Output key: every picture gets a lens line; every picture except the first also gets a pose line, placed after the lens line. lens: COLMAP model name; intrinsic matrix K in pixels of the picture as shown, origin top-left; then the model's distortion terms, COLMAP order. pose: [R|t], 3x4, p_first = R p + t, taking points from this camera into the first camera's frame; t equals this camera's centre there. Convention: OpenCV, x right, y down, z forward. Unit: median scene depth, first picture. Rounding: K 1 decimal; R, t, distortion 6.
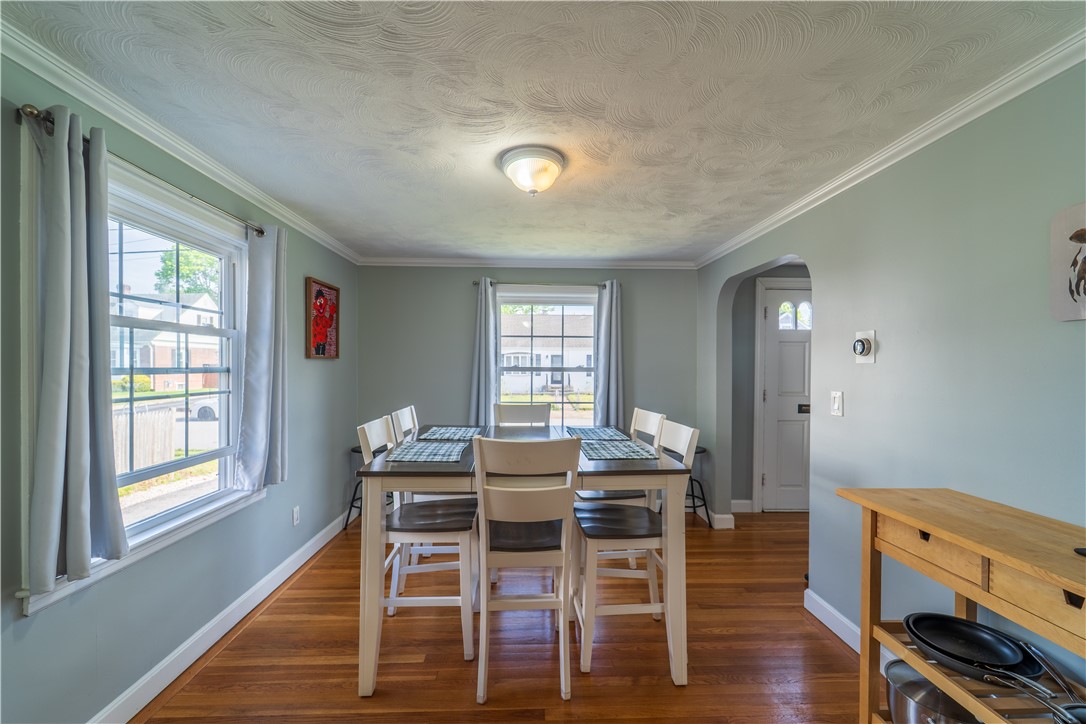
lens RADIAL K [[442.7, 0, 542.6], [0, 442.7, 367.2], [0, 0, 1]] dist [0.006057, -0.002101]
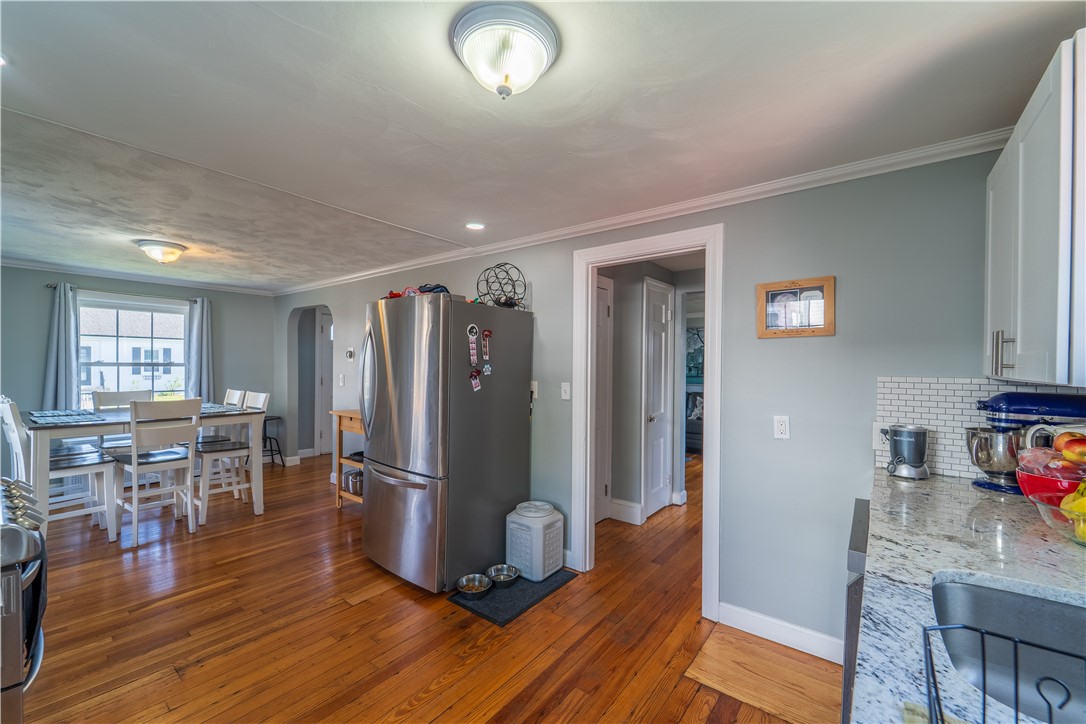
lens RADIAL K [[442.7, 0, 546.3], [0, 442.7, 370.1], [0, 0, 1]] dist [0.006057, -0.002101]
pose [[0.647631, -0.007279, 0.761919, -0.198601], [-0.003866, 0.999910, 0.012839, 0.000867], [-0.761944, -0.011260, 0.647545, -0.676205]]
